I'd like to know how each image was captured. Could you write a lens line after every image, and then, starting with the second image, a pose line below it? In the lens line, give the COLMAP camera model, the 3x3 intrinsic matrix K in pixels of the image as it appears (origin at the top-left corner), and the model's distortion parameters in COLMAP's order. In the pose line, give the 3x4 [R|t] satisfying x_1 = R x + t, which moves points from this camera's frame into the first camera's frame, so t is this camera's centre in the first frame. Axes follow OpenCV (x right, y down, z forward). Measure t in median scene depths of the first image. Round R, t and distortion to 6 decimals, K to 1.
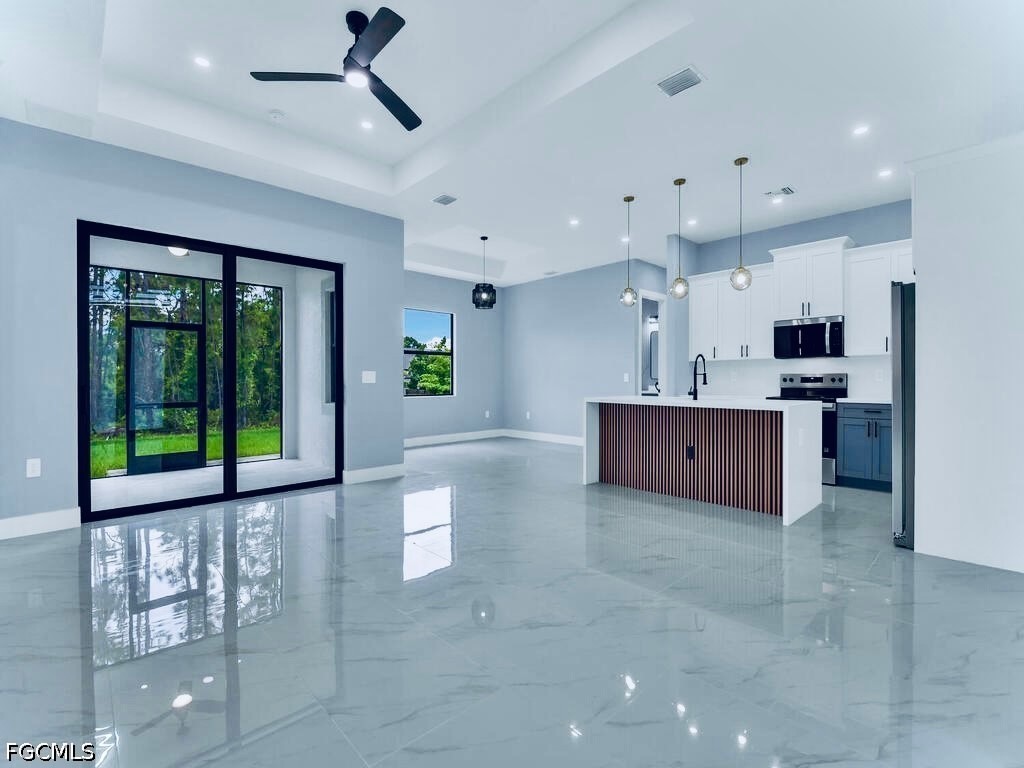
lens RADIAL K [[466.5, 0, 517.8], [0, 466.5, 384.6], [0, 0, 1]] dist [-0.011655, -0.000628]
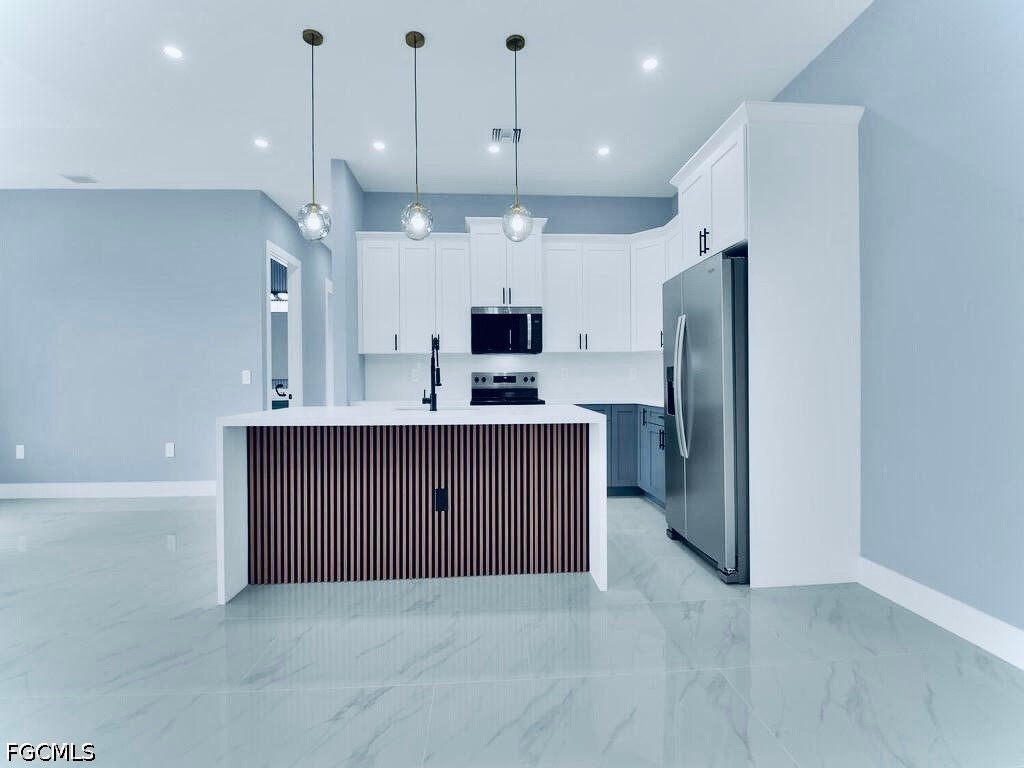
lens RADIAL K [[466.5, 0, 517.8], [0, 466.5, 384.6], [0, 0, 1]] dist [-0.011655, -0.000628]
pose [[0.641779, -0.010463, 0.766819, -0.020563], [0.013370, 0.999908, 0.002453, -0.002355], [-0.766773, 0.008678, 0.641859, 0.441189]]
